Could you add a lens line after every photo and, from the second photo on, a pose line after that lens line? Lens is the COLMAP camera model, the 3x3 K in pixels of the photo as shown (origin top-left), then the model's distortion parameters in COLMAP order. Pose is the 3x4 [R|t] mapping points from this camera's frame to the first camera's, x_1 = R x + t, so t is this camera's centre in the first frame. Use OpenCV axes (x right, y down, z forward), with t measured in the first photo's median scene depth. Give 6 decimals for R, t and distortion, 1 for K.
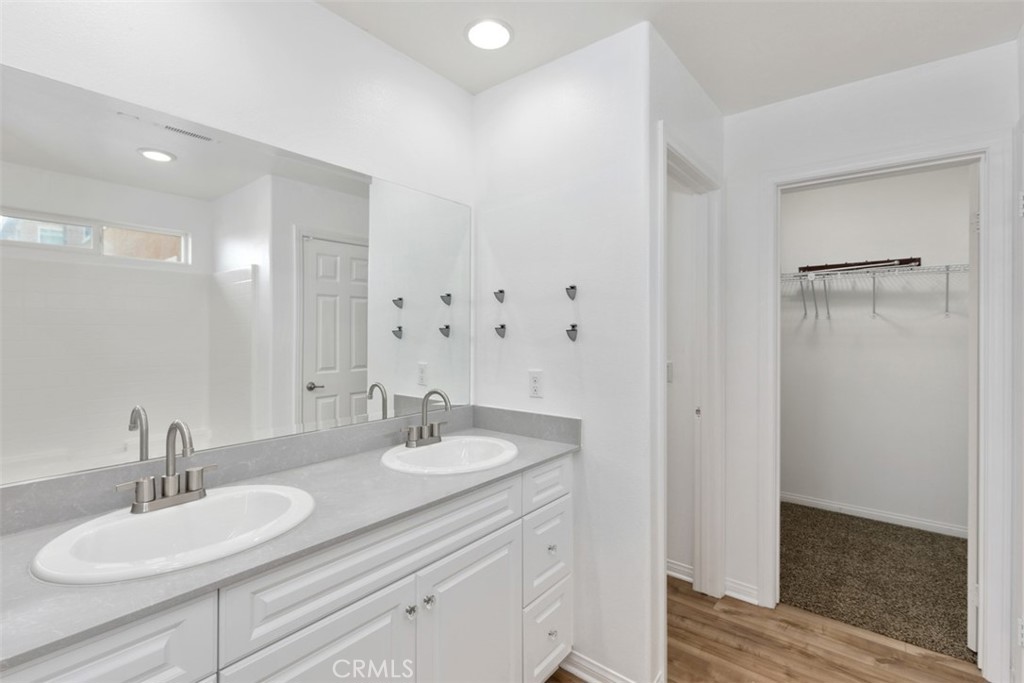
lens RADIAL K [[473.9, 0, 515.8], [0, 473.9, 327.9], [0, 0, 1]] dist [-0.003529, -0.000570]
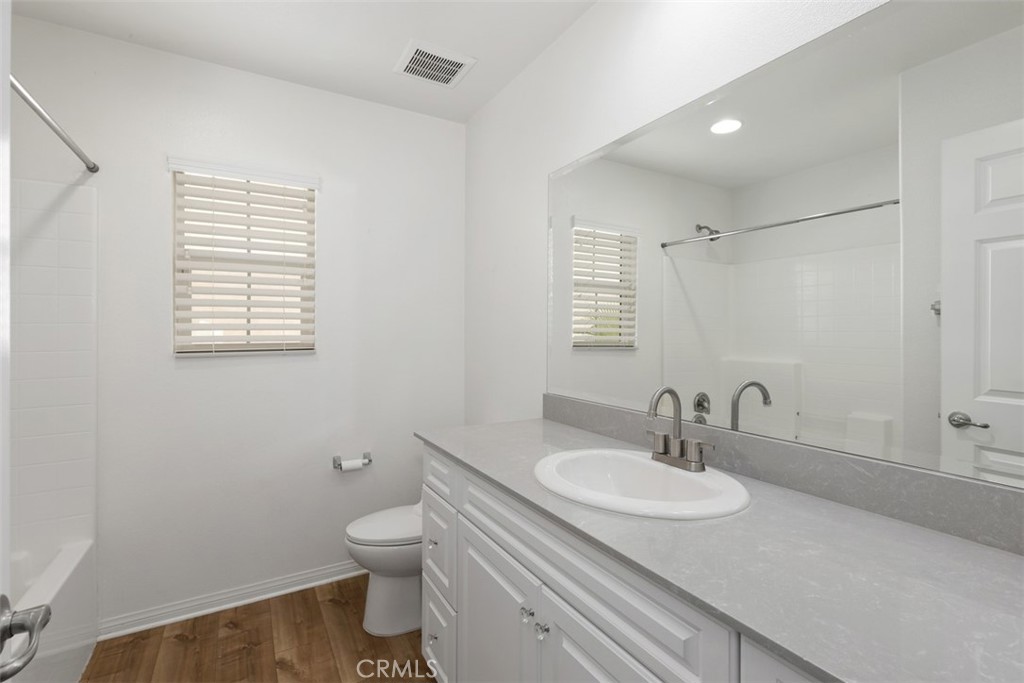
lens RADIAL K [[473.9, 0, 515.8], [0, 473.9, 327.9], [0, 0, 1]] dist [-0.003529, -0.000570]
pose [[-0.365077, -0.034430, -0.930340, 0.491354], [-0.010615, 0.999405, -0.032820, 0.081293], [0.930917, -0.002106, -0.365226, 1.043374]]
